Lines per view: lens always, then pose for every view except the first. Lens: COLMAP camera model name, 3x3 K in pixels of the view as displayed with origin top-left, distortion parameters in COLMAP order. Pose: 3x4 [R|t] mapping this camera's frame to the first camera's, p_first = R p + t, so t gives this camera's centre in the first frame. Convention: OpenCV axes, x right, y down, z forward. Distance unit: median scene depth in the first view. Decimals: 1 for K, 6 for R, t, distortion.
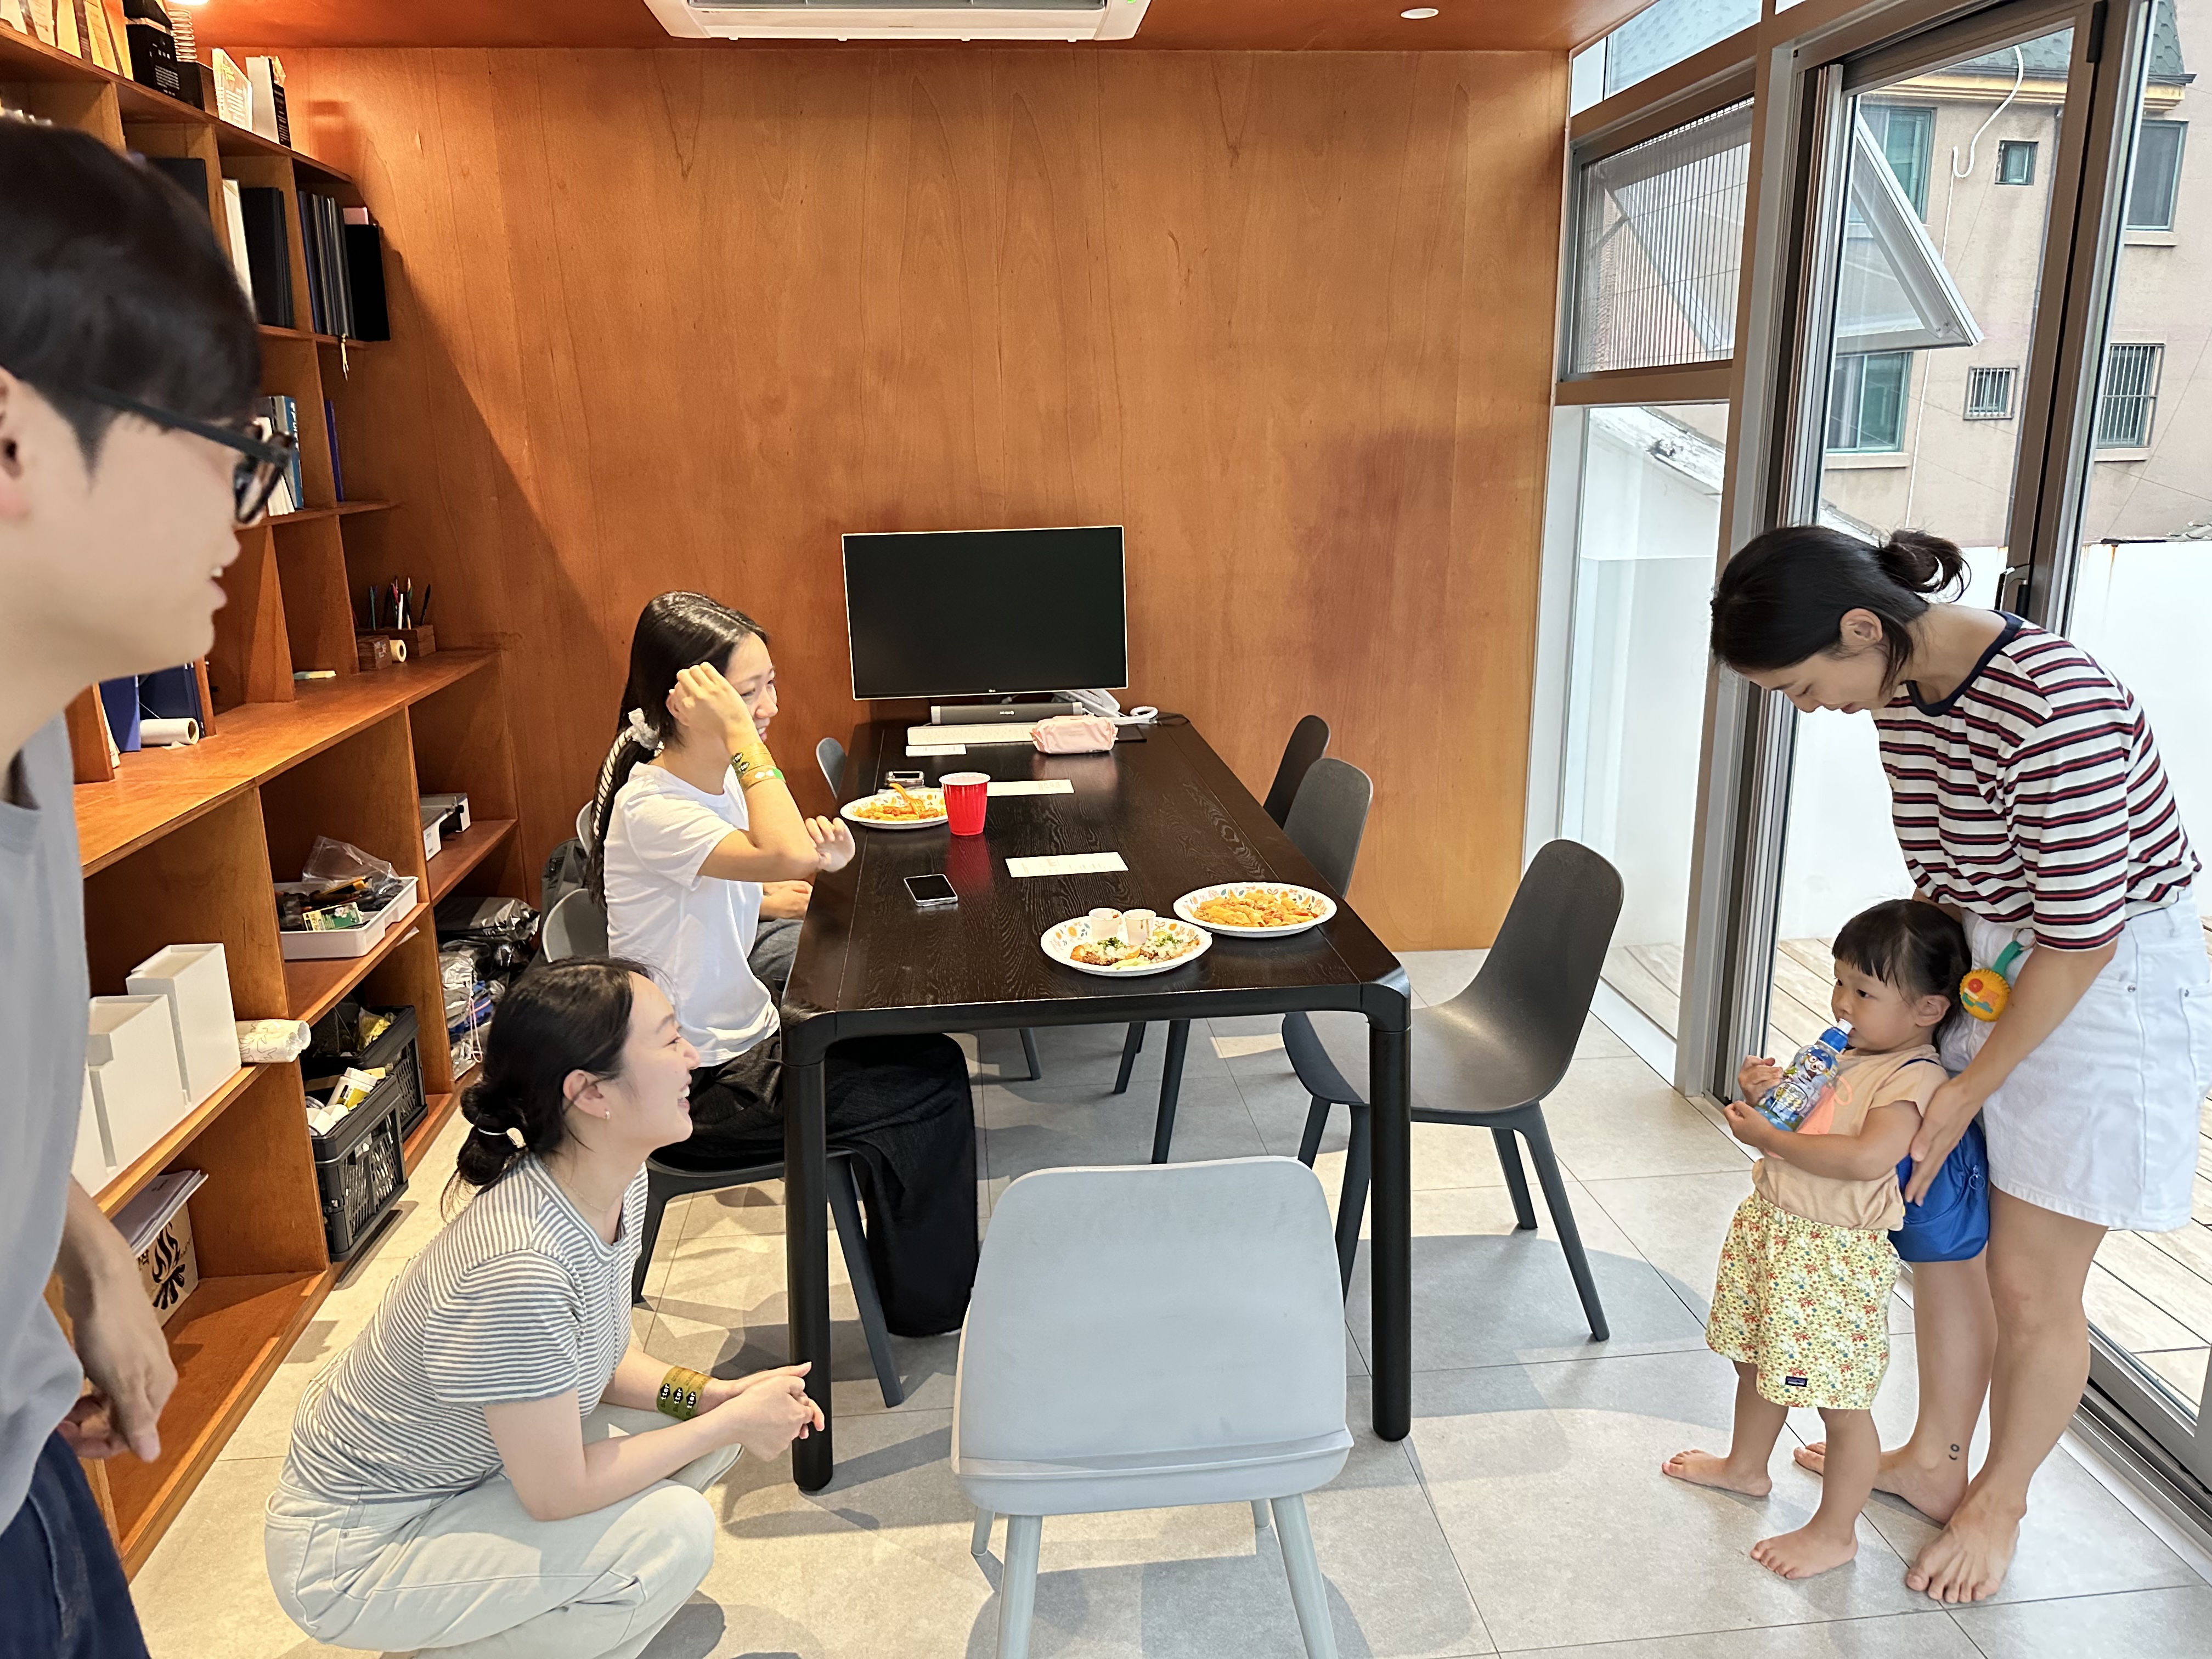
lens RADIAL K [[1552.0, 0, 1094.0], [0, 1552.0, 823.3], [0, 0, 1]] dist [0.021547, -0.025147]
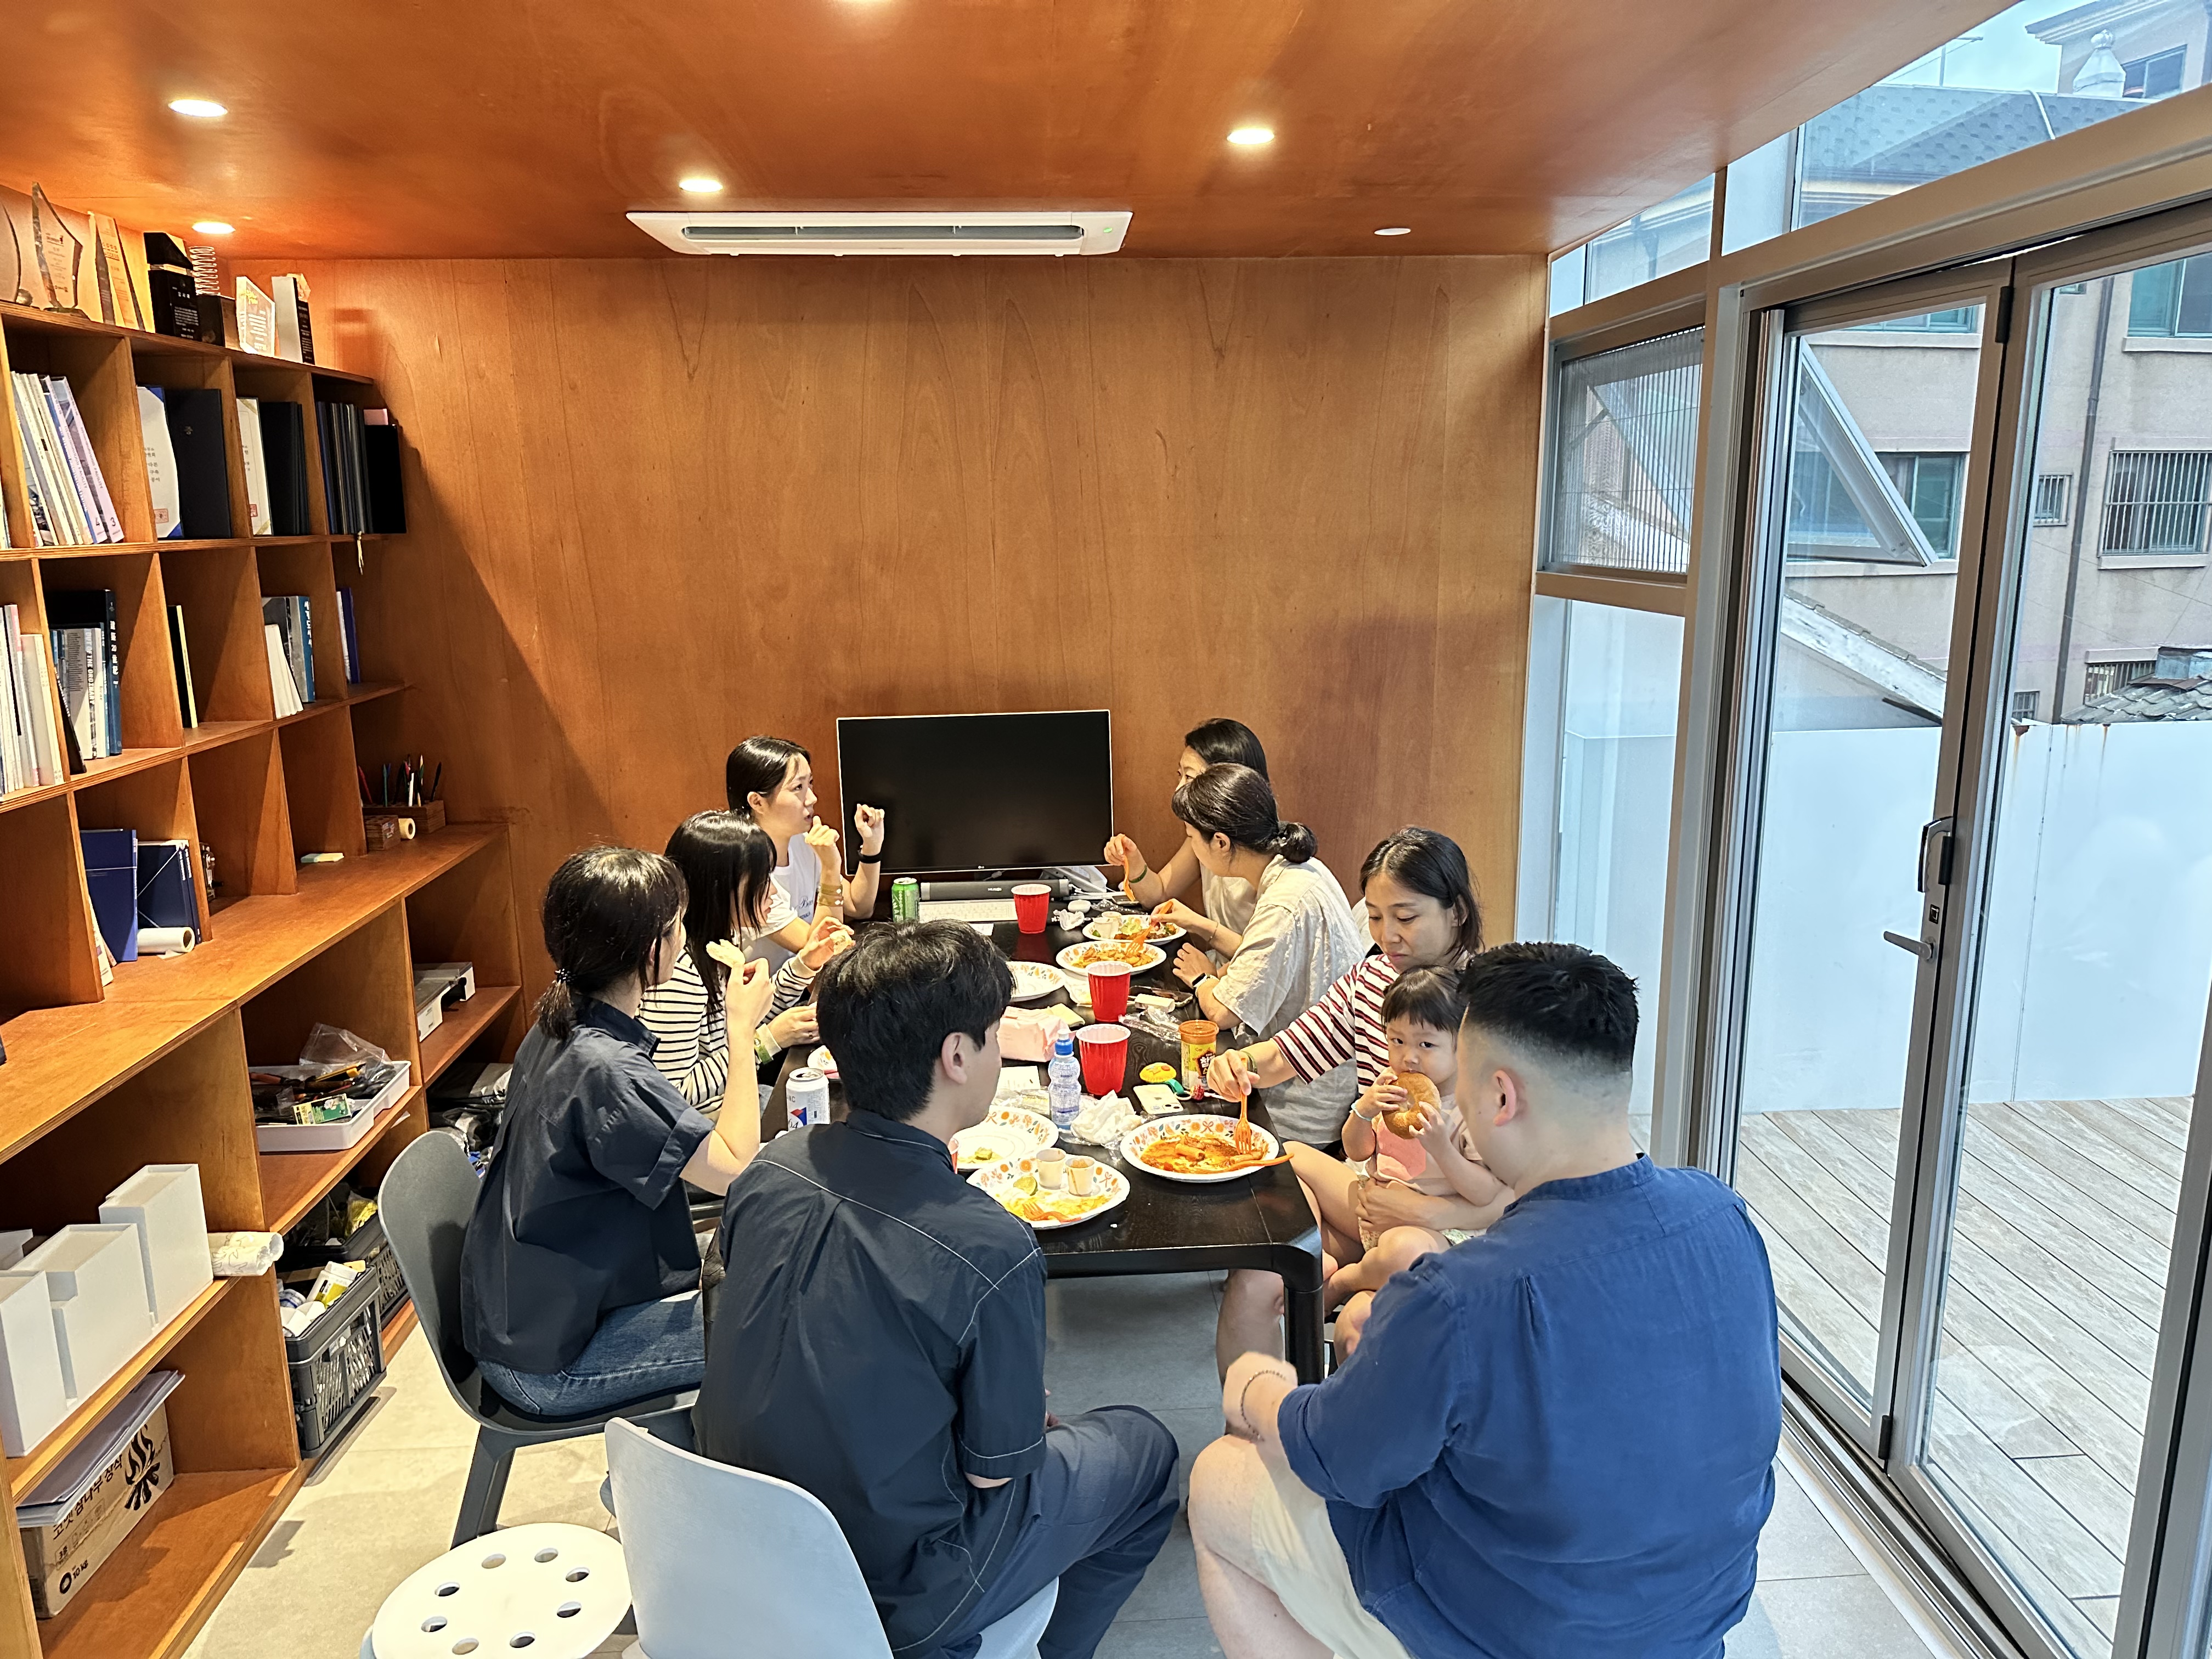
lens RADIAL K [[1552.0, 0, 1123.7], [0, 1552.0, 834.9], [0, 0, 1]] dist [0.021547, -0.025147]
pose [[0.999550, 0.010757, -0.028011, 0.059356], [-0.011695, 0.999369, -0.033536, -0.077677], [0.027632, 0.033848, 0.999045, -0.022733]]
